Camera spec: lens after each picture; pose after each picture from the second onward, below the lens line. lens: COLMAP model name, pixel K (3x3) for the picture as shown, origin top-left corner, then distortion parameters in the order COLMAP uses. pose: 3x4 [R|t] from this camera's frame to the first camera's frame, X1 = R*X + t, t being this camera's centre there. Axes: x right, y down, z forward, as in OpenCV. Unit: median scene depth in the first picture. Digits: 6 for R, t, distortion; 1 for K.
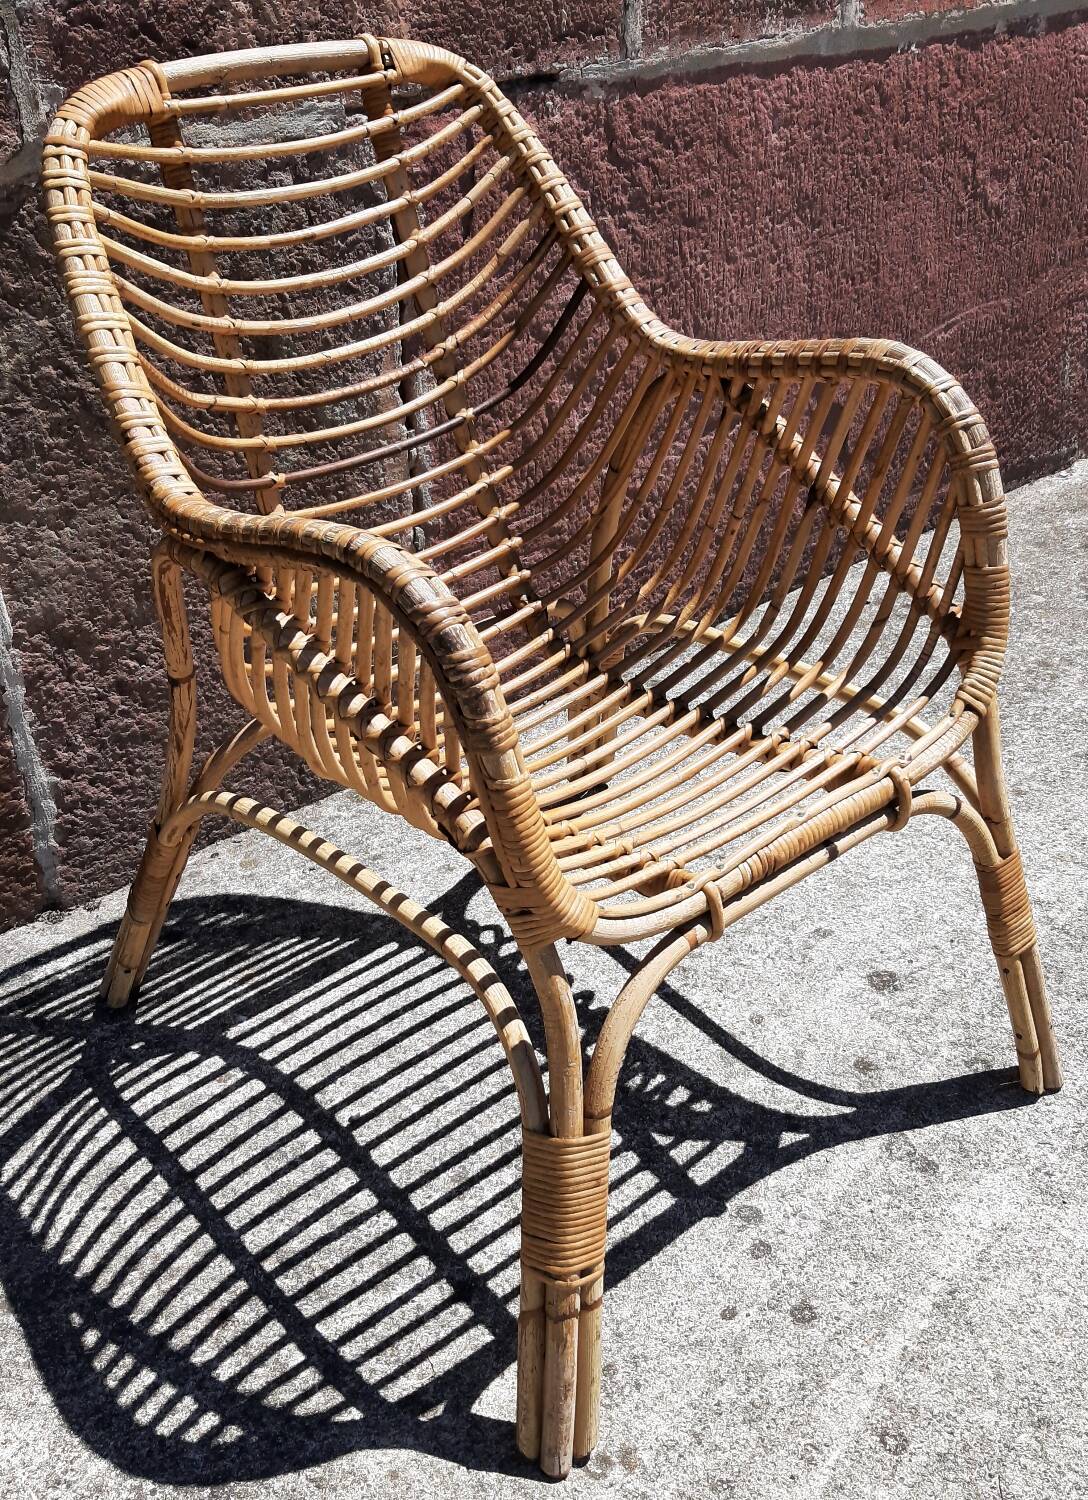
lens RADIAL K [[1610.4, 0, 550.5], [0, 1610.4, 777.6], [0, 0, 1]] dist [0.029929, 0.000000]
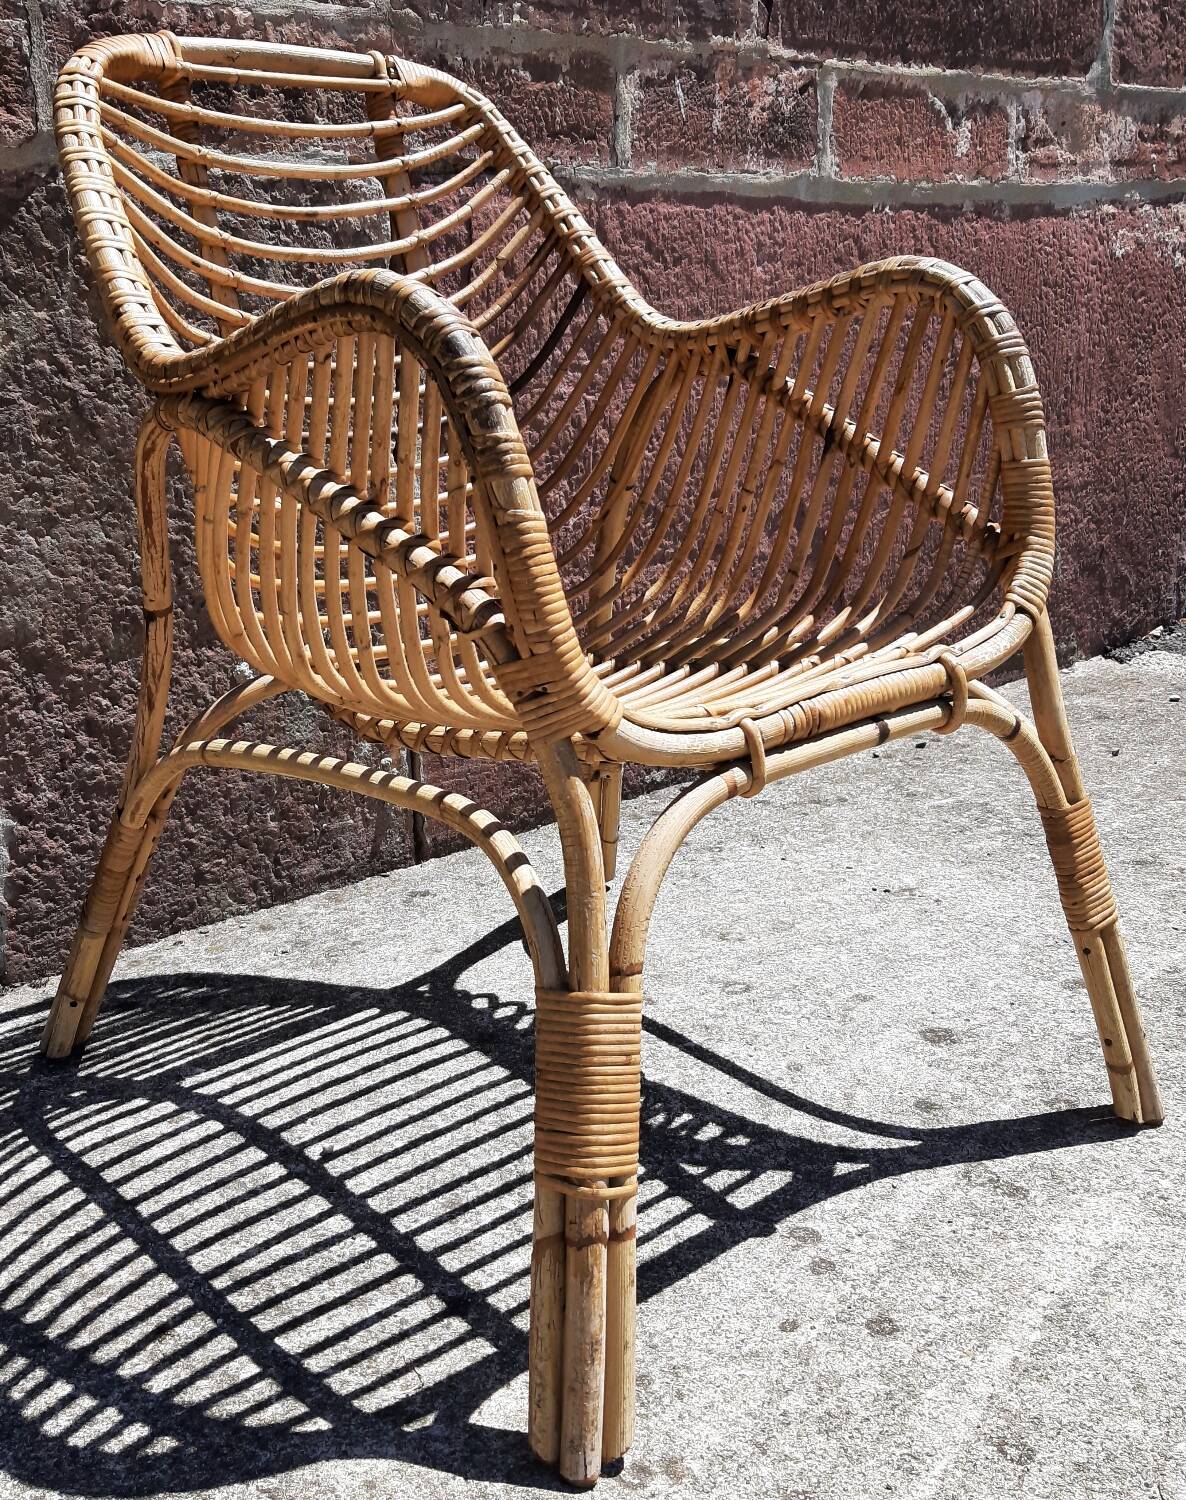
lens RADIAL K [[1600.5, 0, 492.8], [0, 1600.5, 741.0], [0, 0, 1]] dist [0.028192, 0.000000]
pose [[0.999790, -0.004686, -0.019947, -0.017539], [-0.001275, 0.957380, -0.288828, 0.259225], [0.020451, 0.288792, 0.957173, 0.136688]]
